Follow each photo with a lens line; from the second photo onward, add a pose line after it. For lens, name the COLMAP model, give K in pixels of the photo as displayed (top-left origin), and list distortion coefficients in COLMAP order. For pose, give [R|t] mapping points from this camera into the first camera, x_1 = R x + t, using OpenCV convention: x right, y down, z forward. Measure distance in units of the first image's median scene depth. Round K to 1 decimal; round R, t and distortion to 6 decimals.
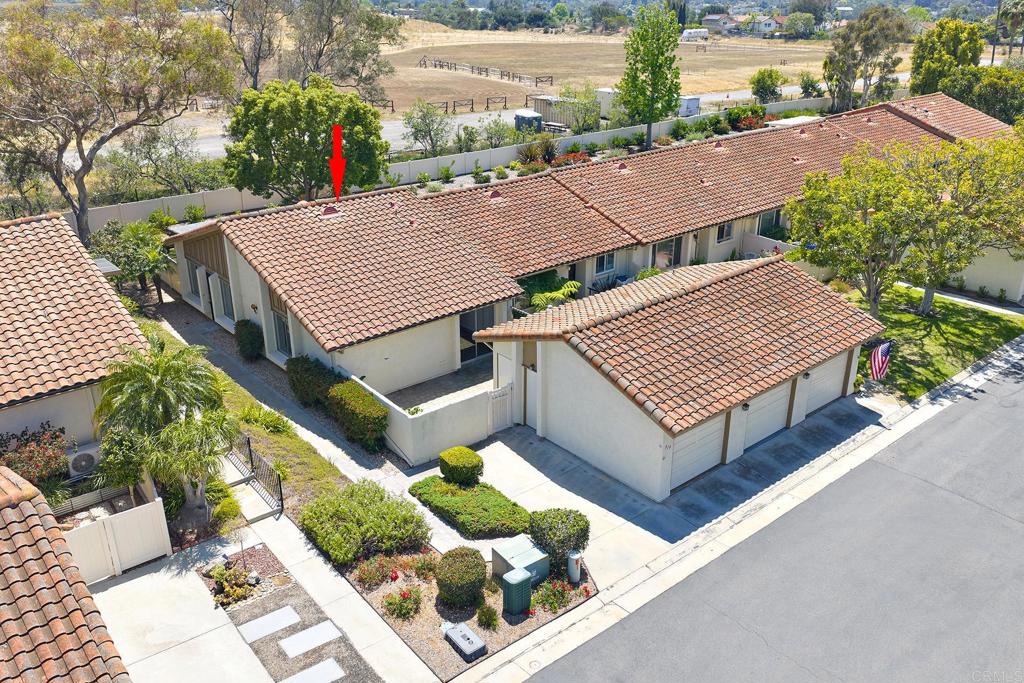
lens RADIAL K [[845.8, 0, 512.7], [0, 845.8, 343.0], [0, 0, 1]] dist [0.002920, 0.001289]
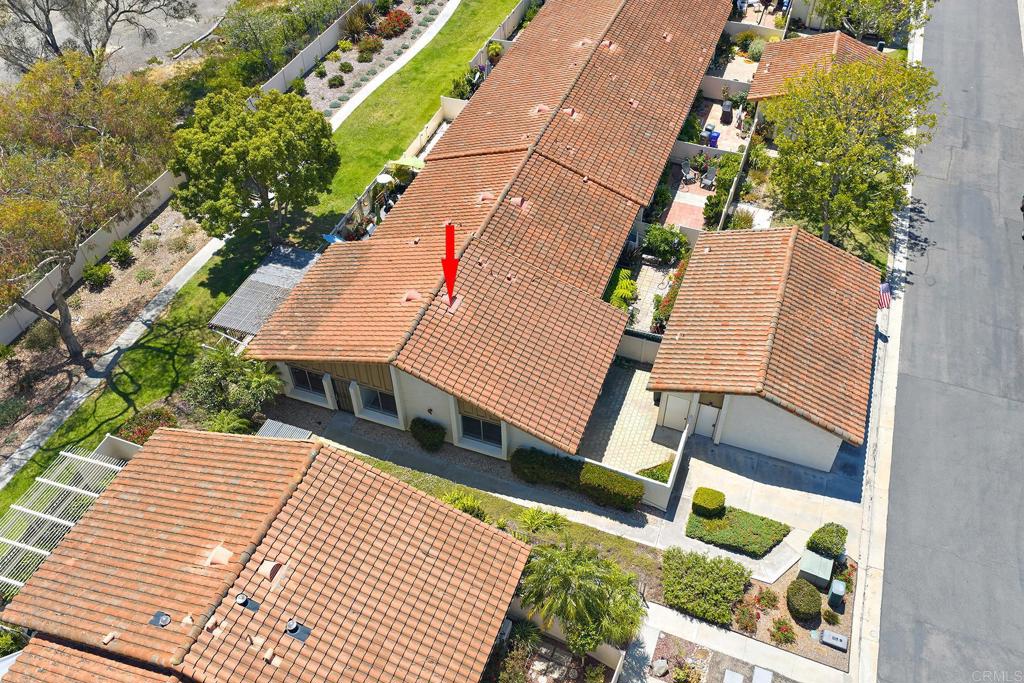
lens RADIAL K [[845.8, 0, 514.1], [0, 845.8, 343.2], [0, 0, 1]] dist [0.002920, 0.001289]
pose [[0.872781, -0.358489, 0.331269, -0.667177], [0.203914, 0.884401, 0.419826, -0.692446], [-0.443478, -0.298866, 0.844989, 0.045218]]
